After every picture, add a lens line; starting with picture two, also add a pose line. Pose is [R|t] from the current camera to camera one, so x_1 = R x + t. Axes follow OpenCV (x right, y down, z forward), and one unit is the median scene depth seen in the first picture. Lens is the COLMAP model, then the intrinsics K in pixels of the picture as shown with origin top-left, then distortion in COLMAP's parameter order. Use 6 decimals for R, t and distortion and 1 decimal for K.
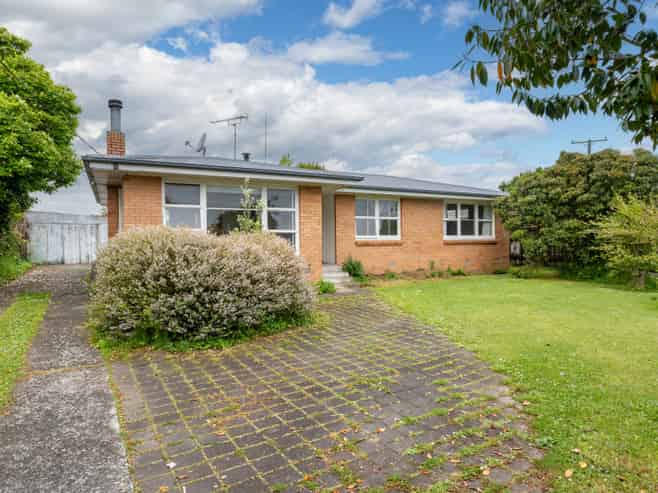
lens RADIAL K [[382.1, 0, 329.5], [0, 382.1, 244.2], [0, 0, 1]] dist [0.001876, 0.000295]
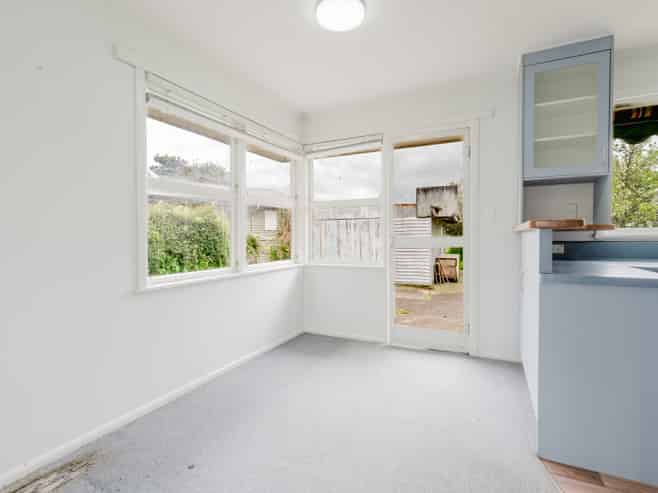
lens RADIAL K [[332.5, 0, 329.3], [0, 332.5, 245.3], [0, 0, 1]] dist [-0.000017, 0.000000]
pose [[0.789350, 0.011503, -0.613835, -0.368707], [-0.010057, 0.999933, 0.005807, -0.013084], [0.613861, 0.001590, 0.789413, 0.551241]]
